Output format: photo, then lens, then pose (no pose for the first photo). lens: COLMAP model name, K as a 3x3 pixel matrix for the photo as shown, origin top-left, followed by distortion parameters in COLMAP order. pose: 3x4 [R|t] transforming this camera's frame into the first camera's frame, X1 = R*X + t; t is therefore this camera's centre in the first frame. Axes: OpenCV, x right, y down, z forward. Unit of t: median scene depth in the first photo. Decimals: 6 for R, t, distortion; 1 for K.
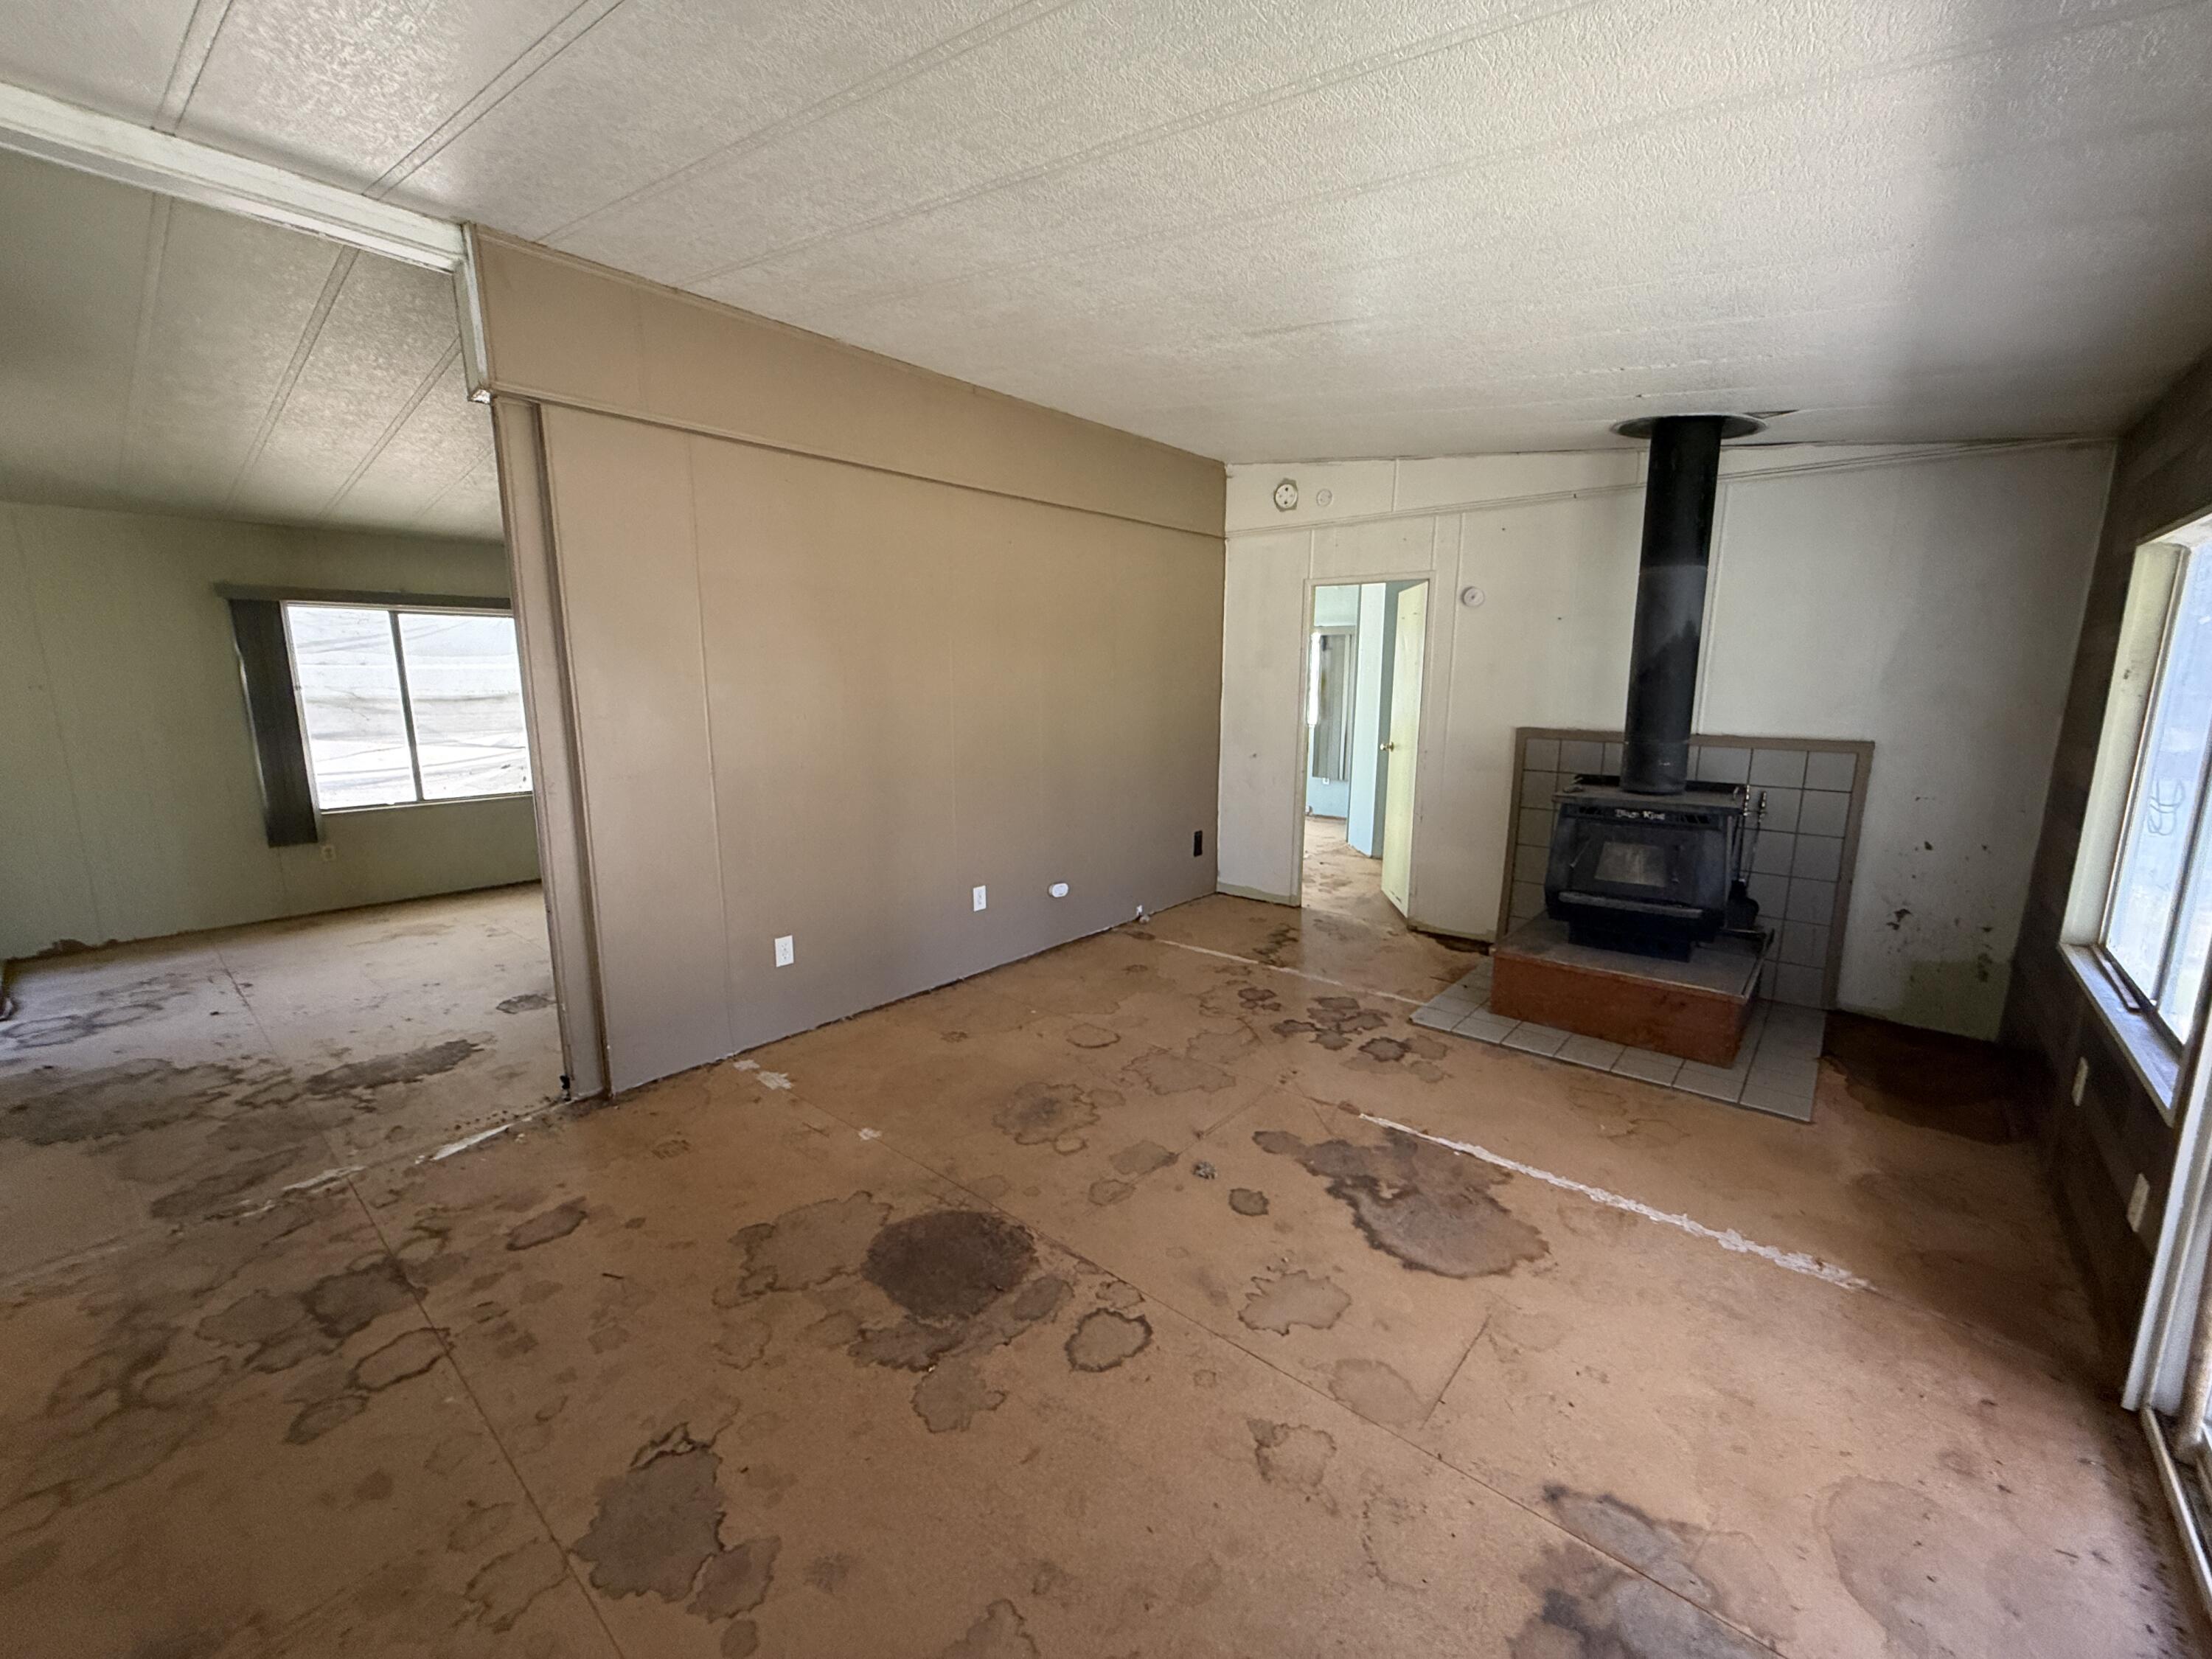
lens RADIAL K [[881.2, 0, 1110.1], [0, 881.2, 828.5], [0, 0, 1]] dist [0.000688, 0.000019]
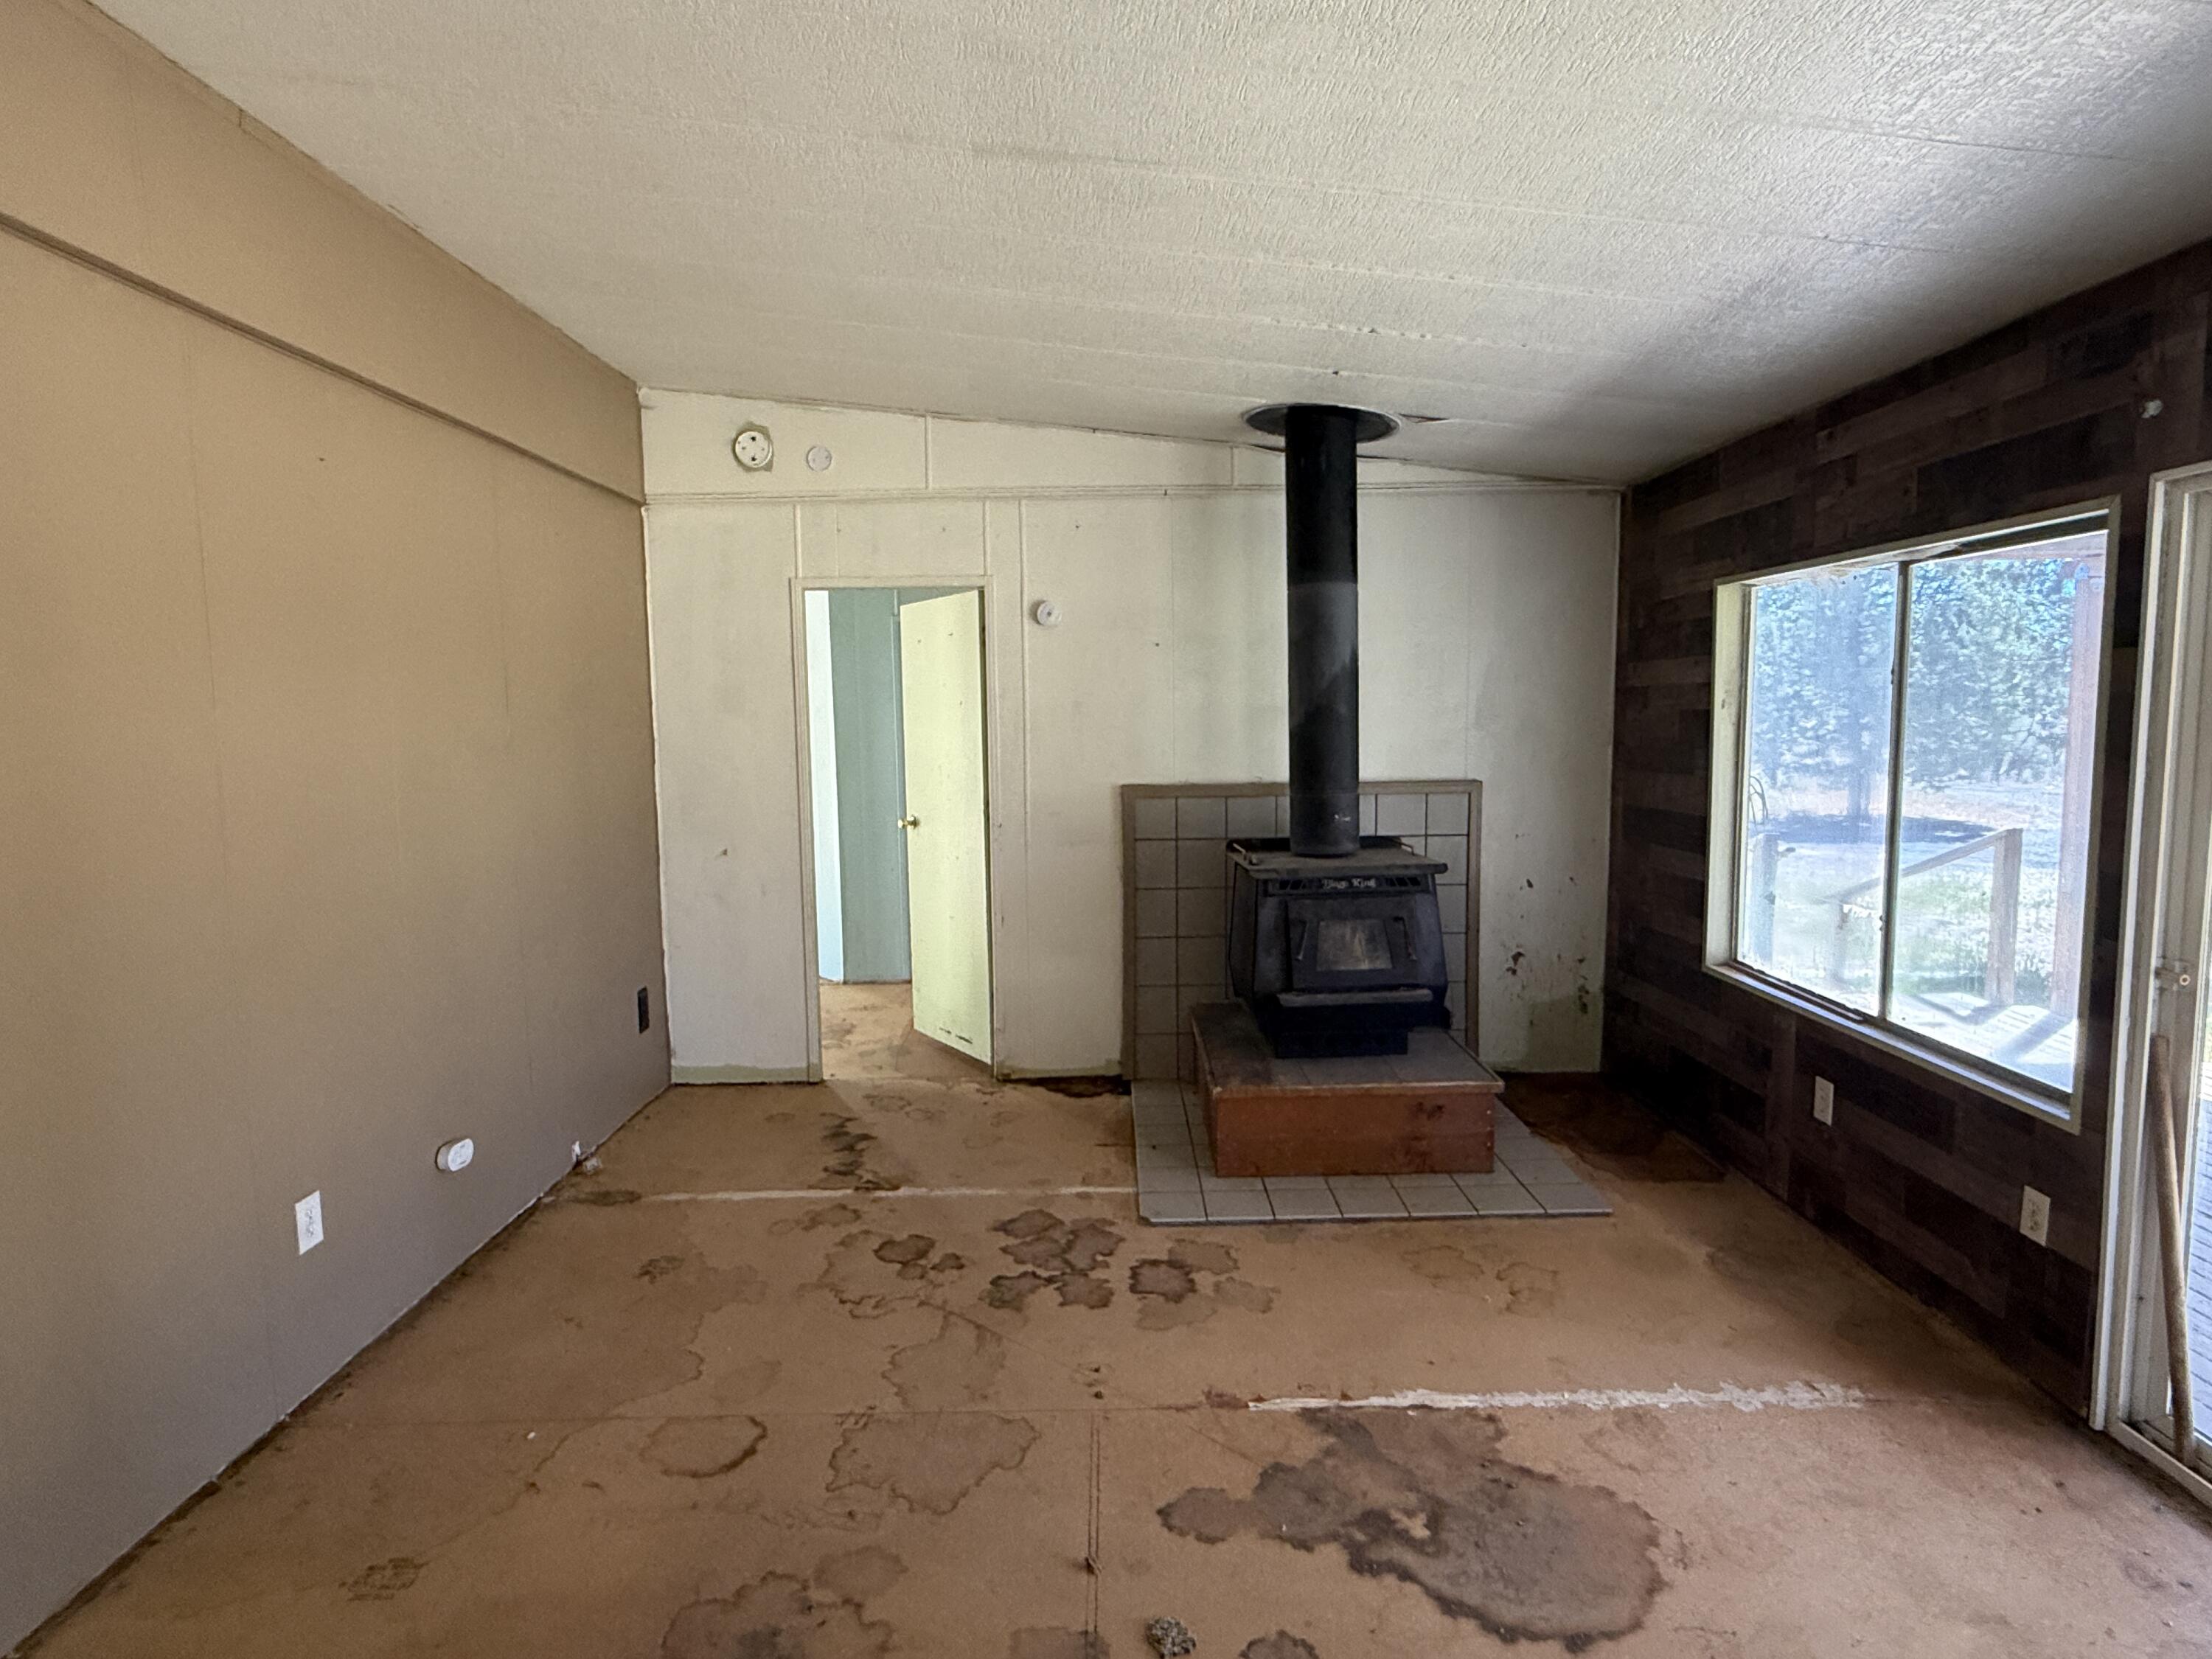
lens RADIAL K [[1159.6, 0, 1101.7], [0, 1159.6, 830.2], [0, 0, 1]] dist [0.000608, 0.000470]
pose [[0.764167, -0.077541, 0.640341, -0.241236], [0.130616, 0.990783, -0.035897, -0.054184], [-0.631656, 0.111070, 0.767251, 0.315662]]
